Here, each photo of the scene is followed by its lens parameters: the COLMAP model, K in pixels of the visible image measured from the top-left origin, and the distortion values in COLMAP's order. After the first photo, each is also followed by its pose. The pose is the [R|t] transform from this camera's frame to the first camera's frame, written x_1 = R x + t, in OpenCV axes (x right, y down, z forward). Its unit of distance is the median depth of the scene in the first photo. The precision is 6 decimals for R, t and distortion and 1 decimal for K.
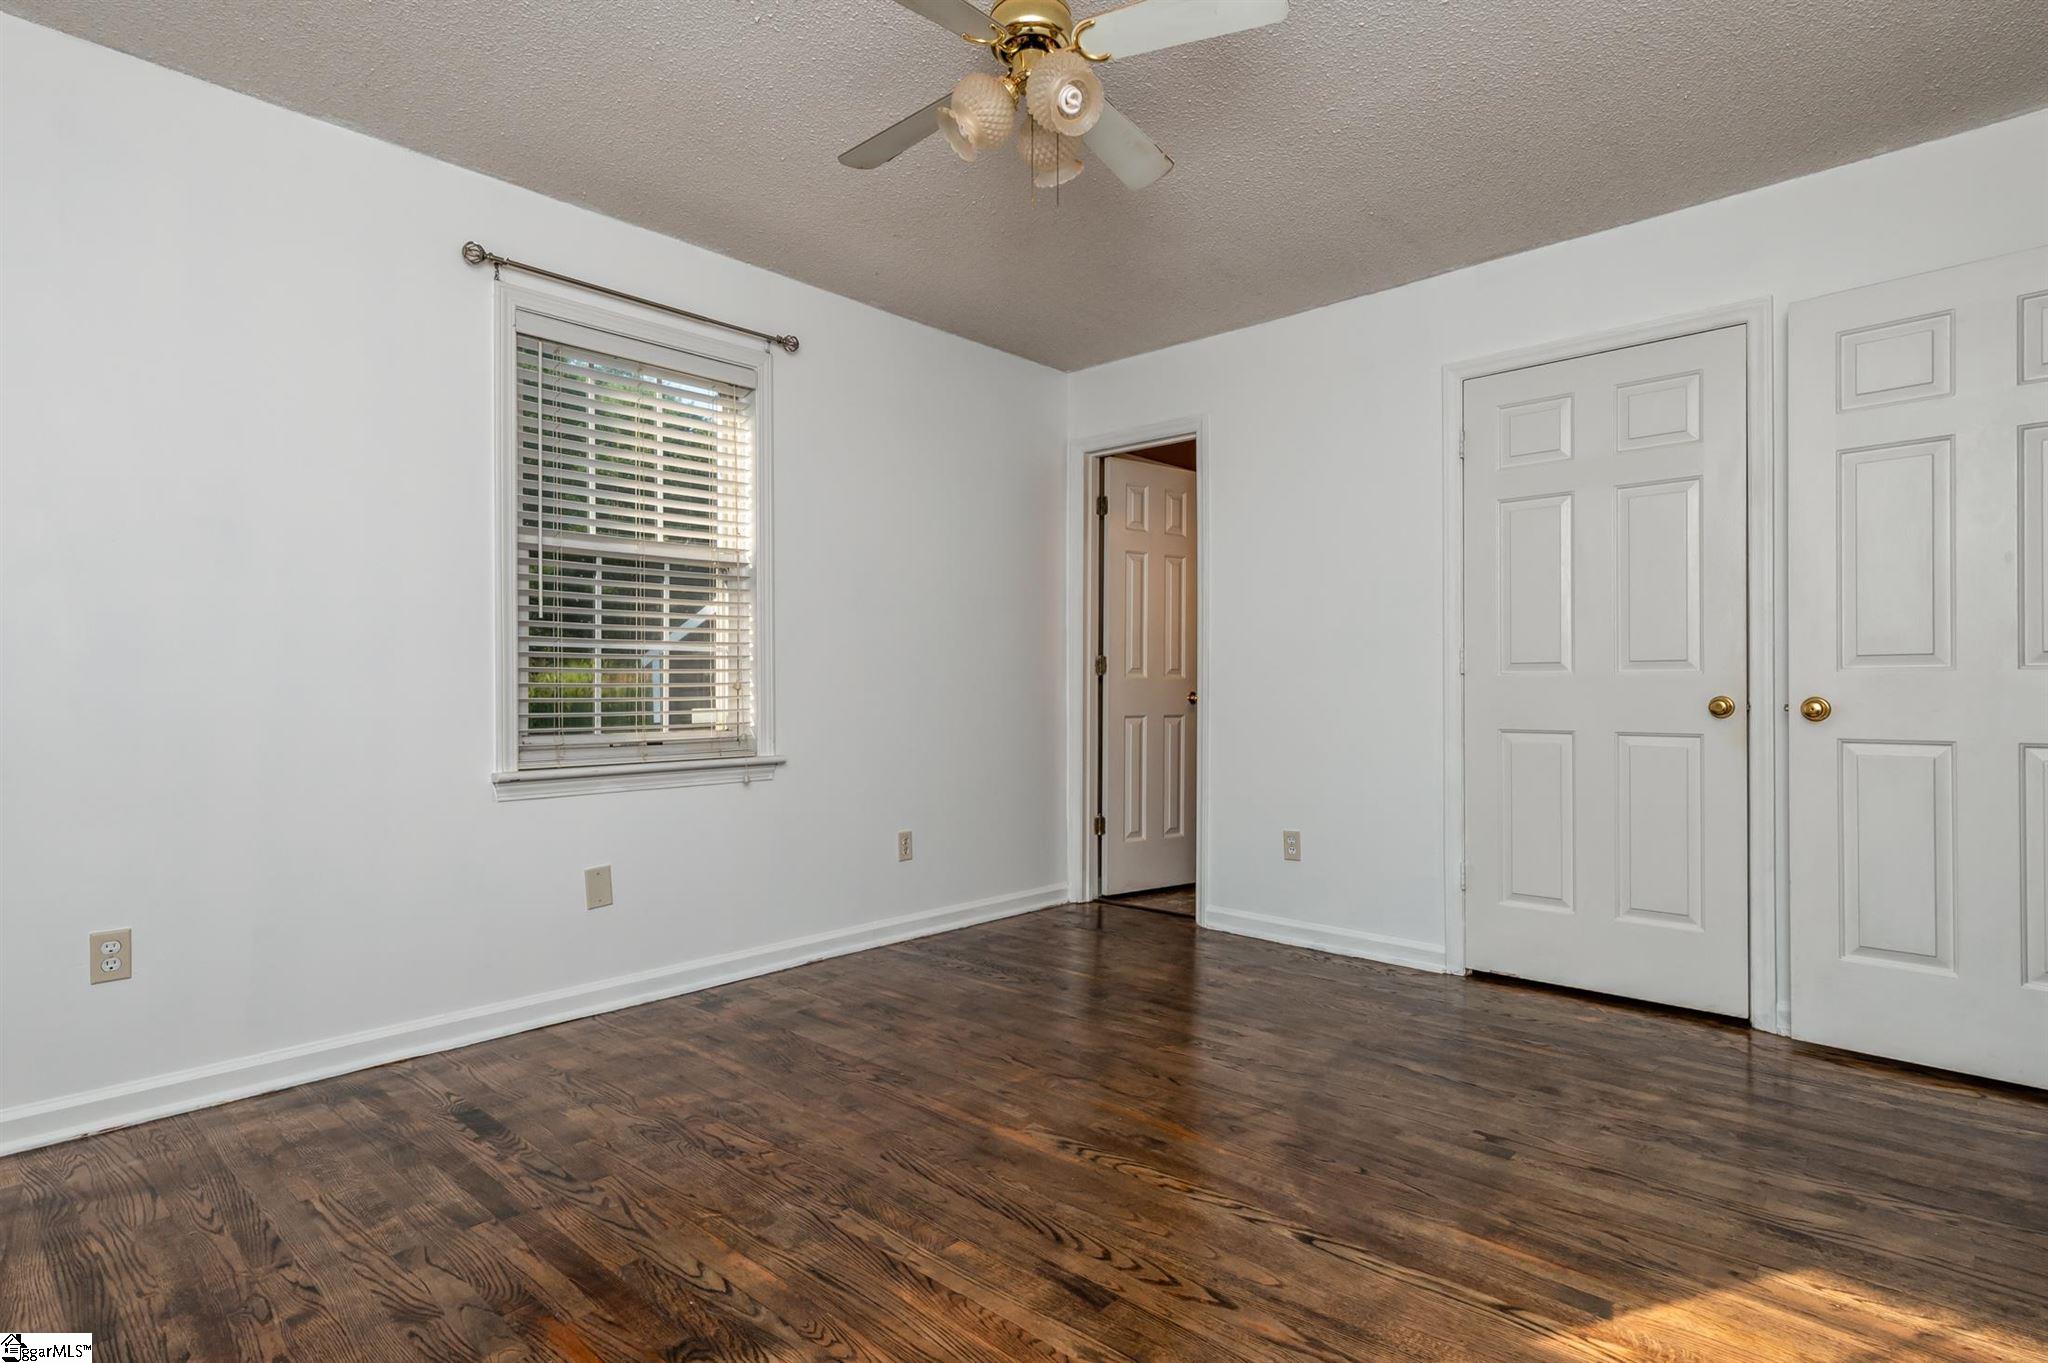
lens RADIAL K [[1059.3, 0, 1024.0], [0, 1059.3, 681.5], [0, 0, 1]] dist [0.016487, -0.000103]
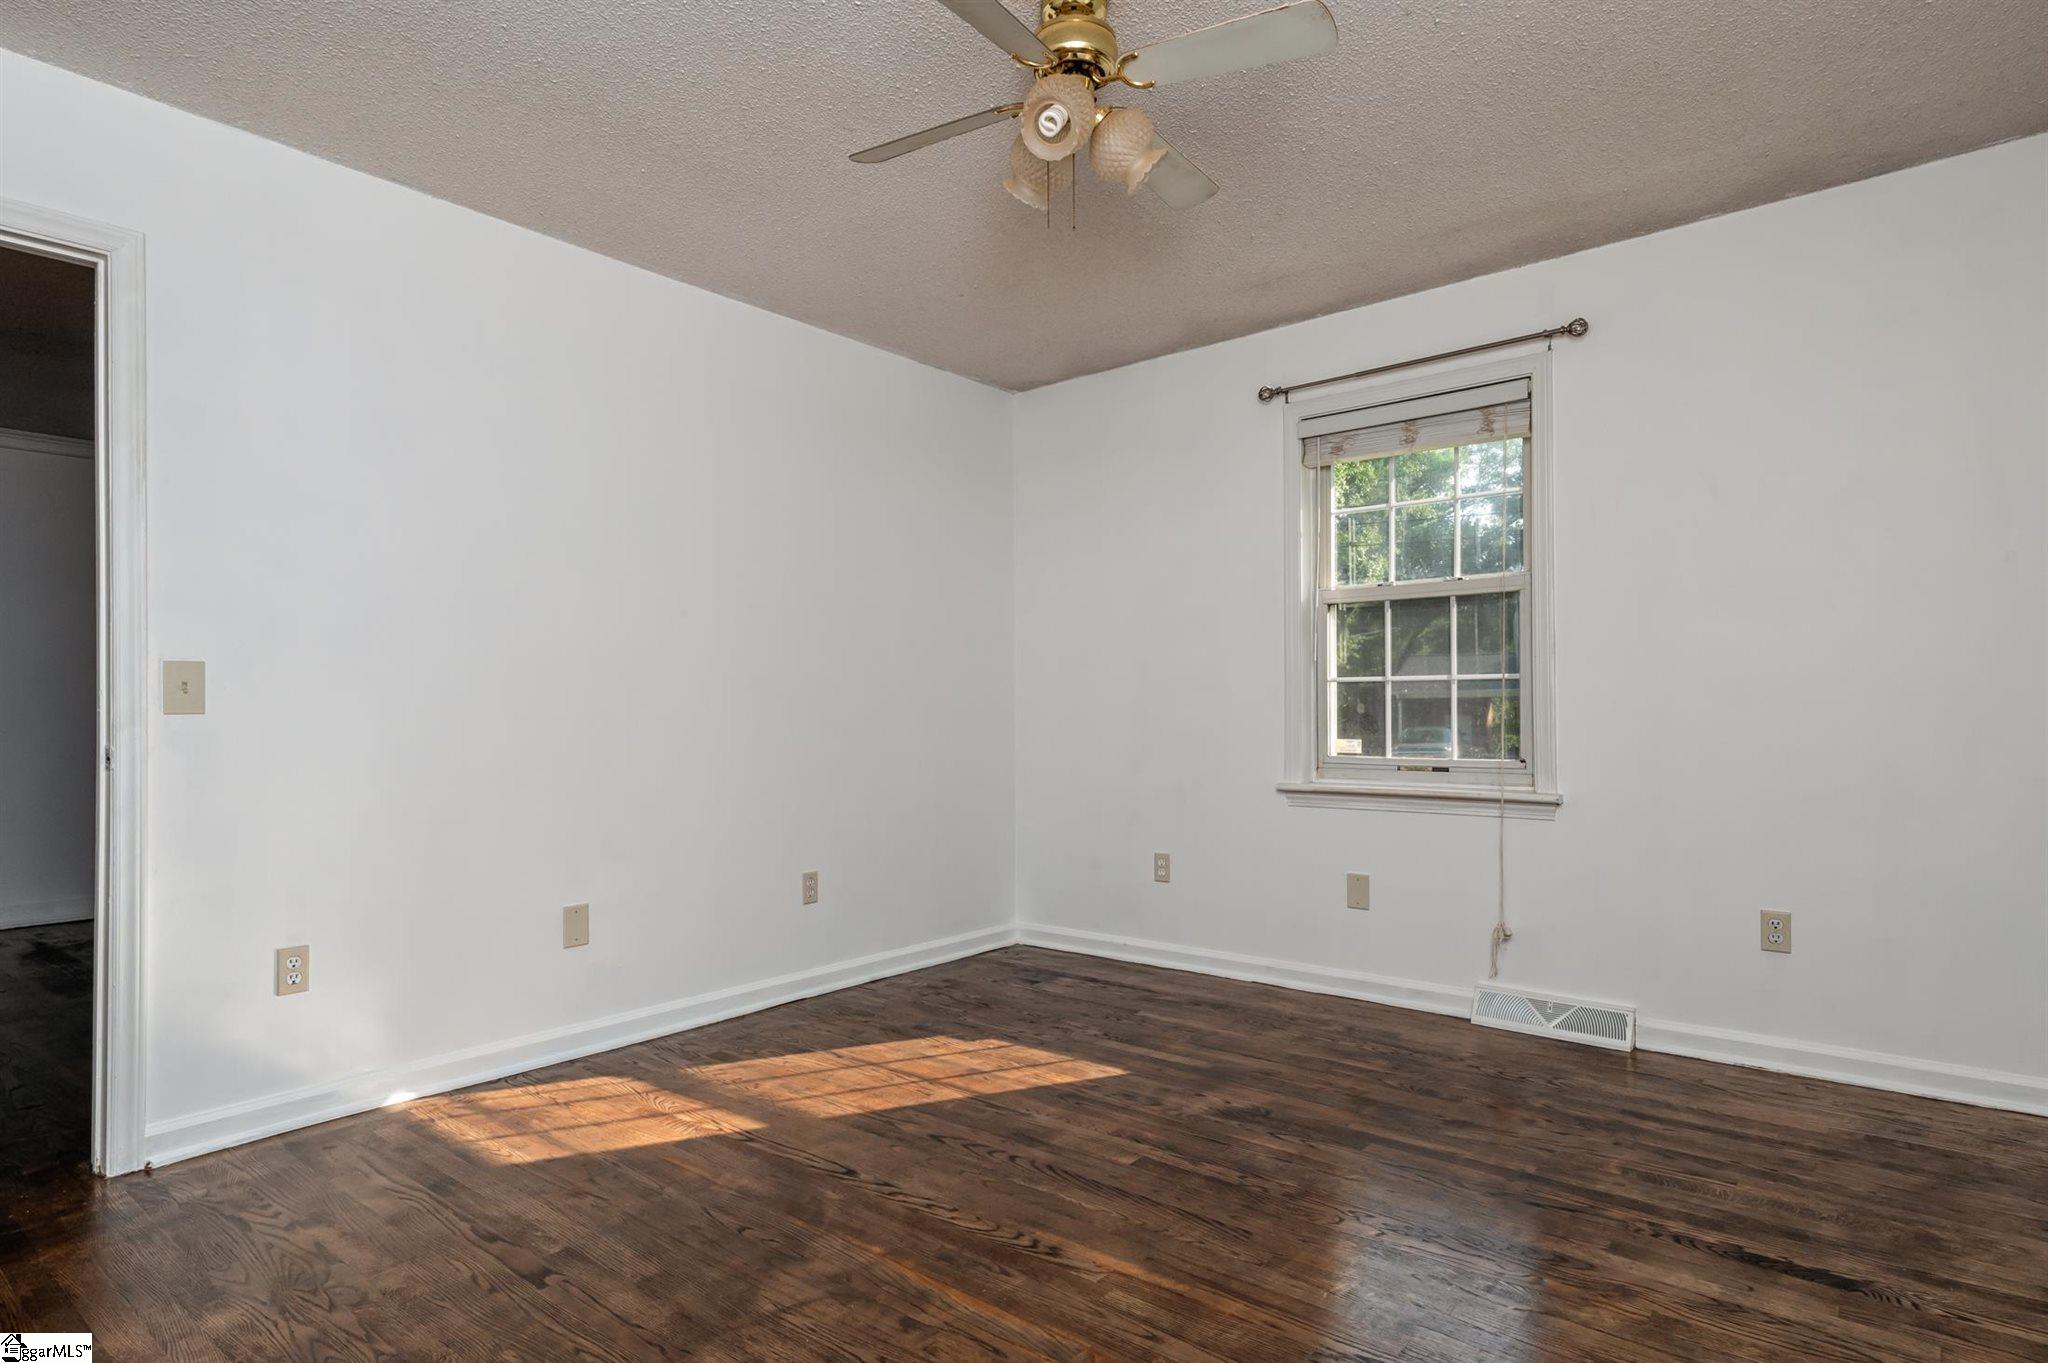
lens RADIAL K [[1096.3, 0, 1024.0], [0, 1096.3, 681.5], [0, 0, 1]] dist [0.016404, -0.000757]
pose [[-0.998281, 0.007704, -0.058095, 0.120709], [0.009761, 0.999332, -0.035206, 0.000222], [0.057785, -0.035712, -0.997690, 2.083872]]
